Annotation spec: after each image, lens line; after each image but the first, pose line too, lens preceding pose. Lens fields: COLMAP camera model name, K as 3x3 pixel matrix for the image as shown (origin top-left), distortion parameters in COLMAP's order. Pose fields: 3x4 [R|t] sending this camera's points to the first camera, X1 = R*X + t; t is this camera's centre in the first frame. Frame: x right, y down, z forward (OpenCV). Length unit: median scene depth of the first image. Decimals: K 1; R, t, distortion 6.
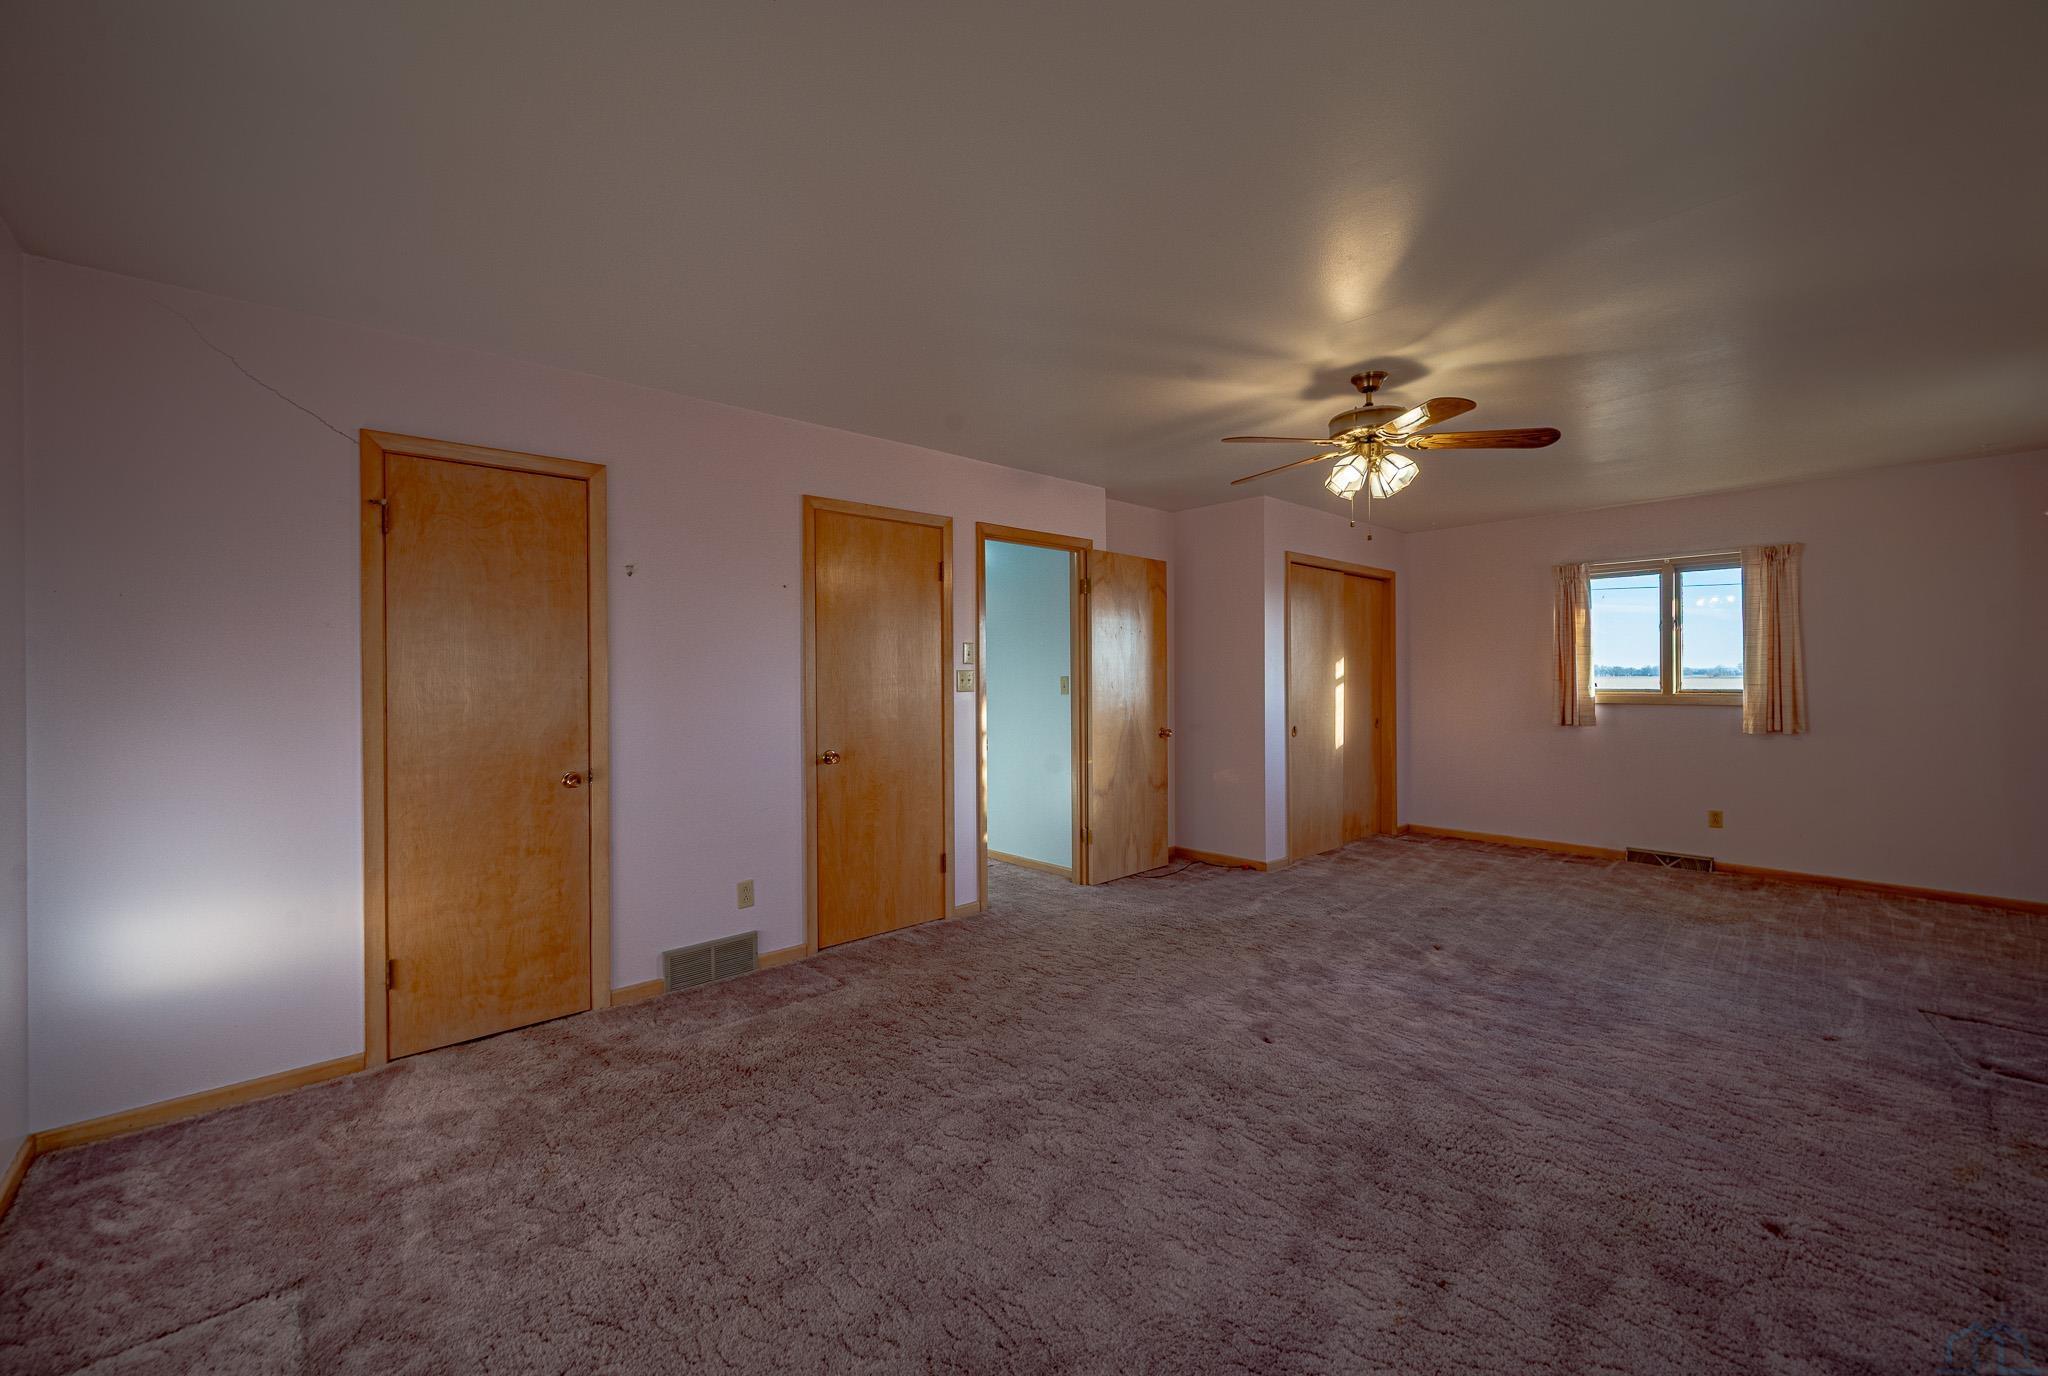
lens RADIAL K [[828.1, 0, 1025.8], [0, 828.1, 677.6], [0, 0, 1]] dist [0.000521, 0.000040]
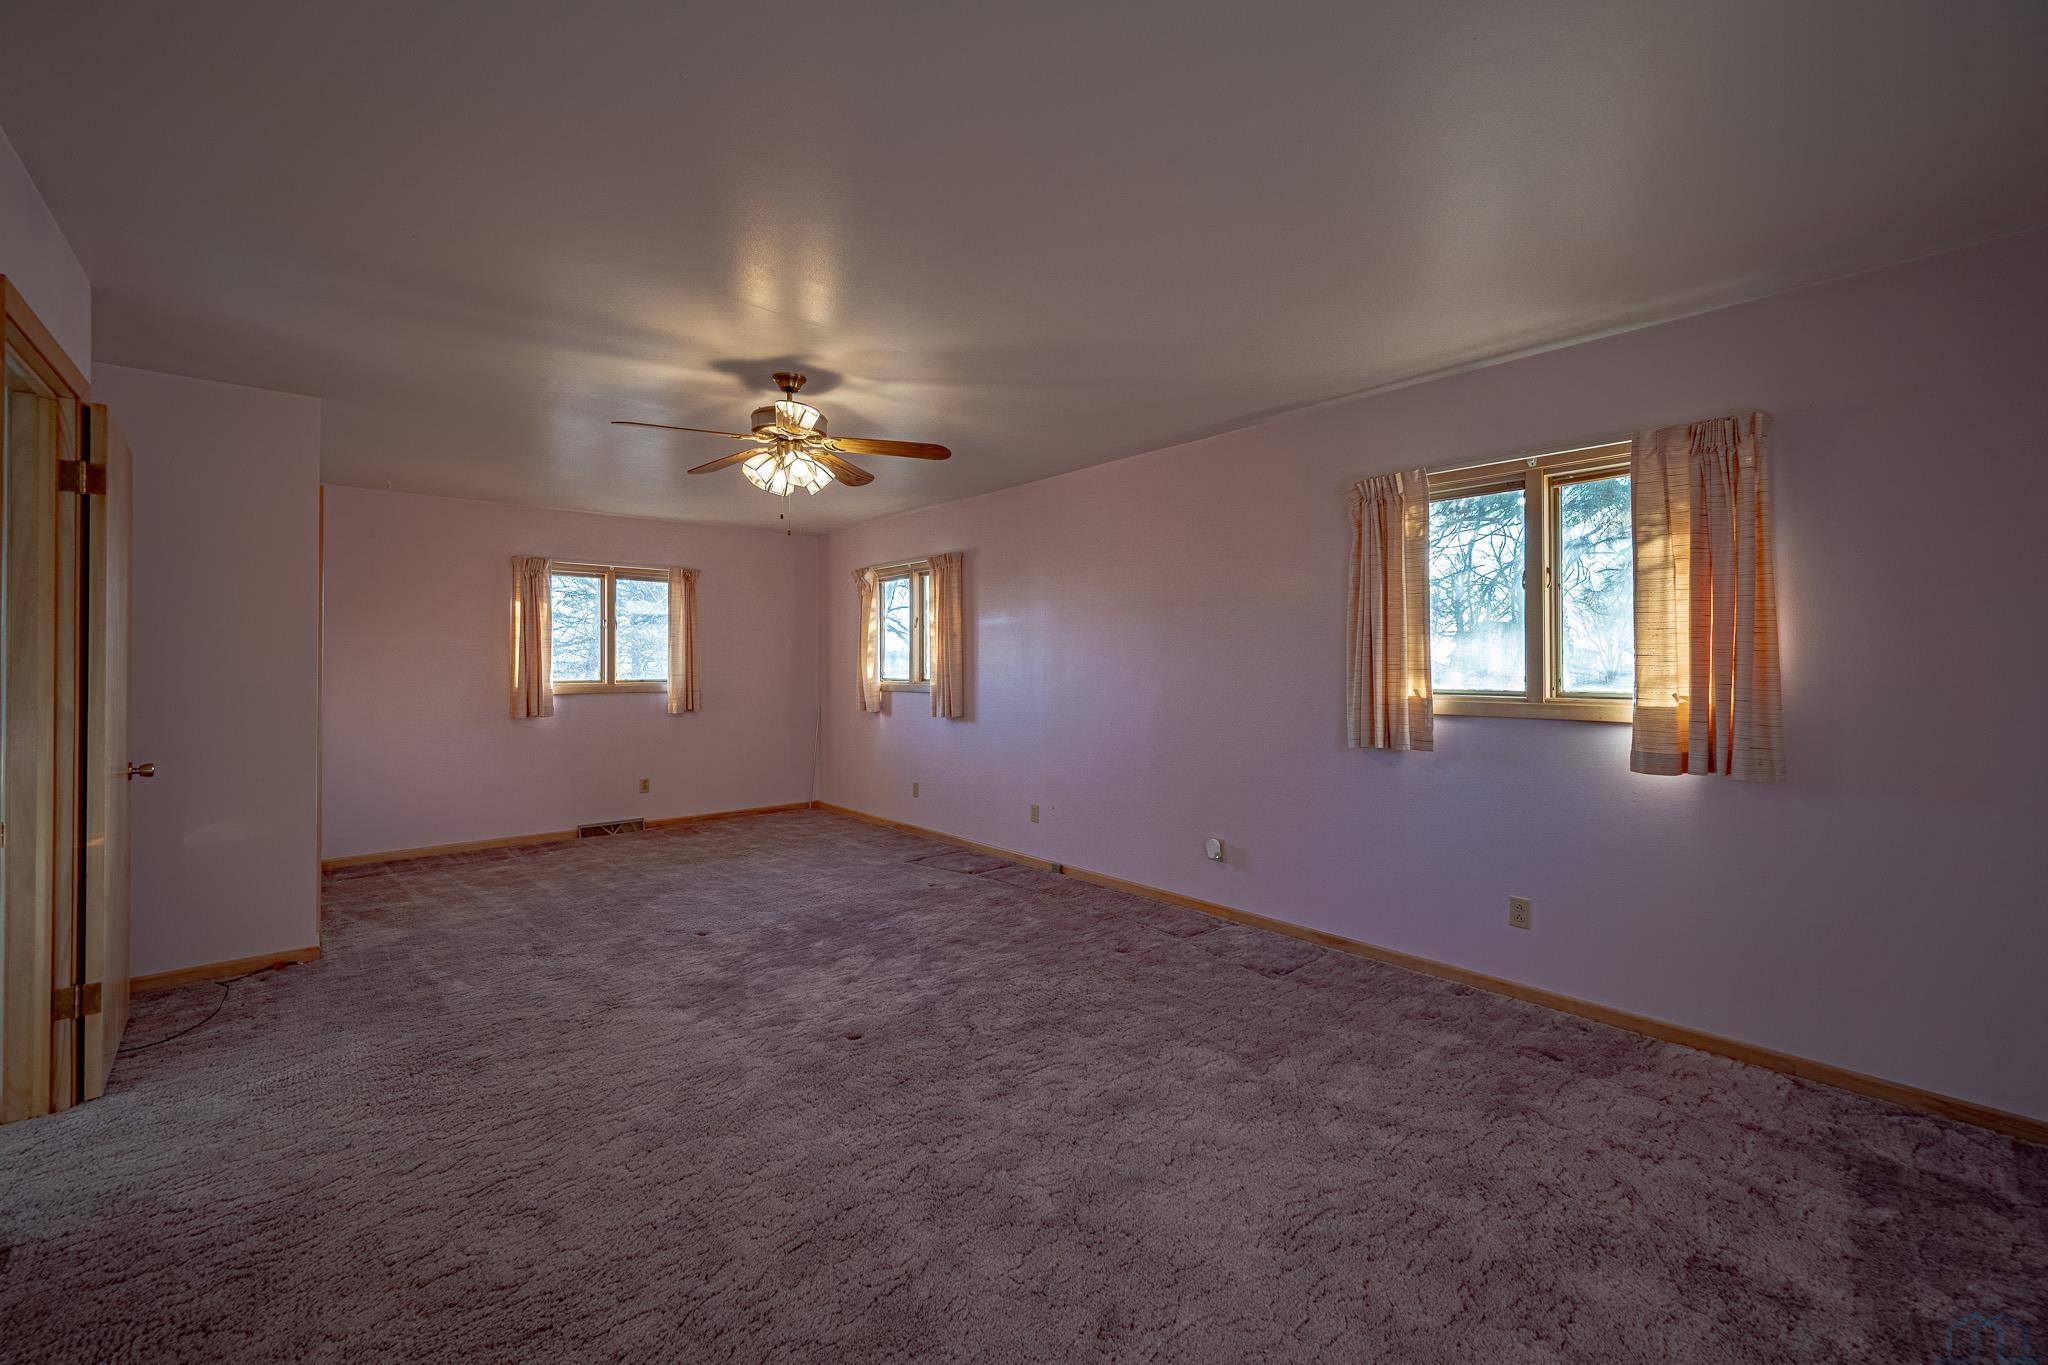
lens RADIAL K [[820.6, 0, 1025.1], [0, 820.6, 655.7], [0, 0, 1]] dist [-0.000116, -0.000046]
pose [[0.023899, 0.017210, 0.999566, -0.372532], [0.003404, 0.999845, -0.017296, 0.002681], [-0.999709, 0.003816, 0.023837, 0.424881]]
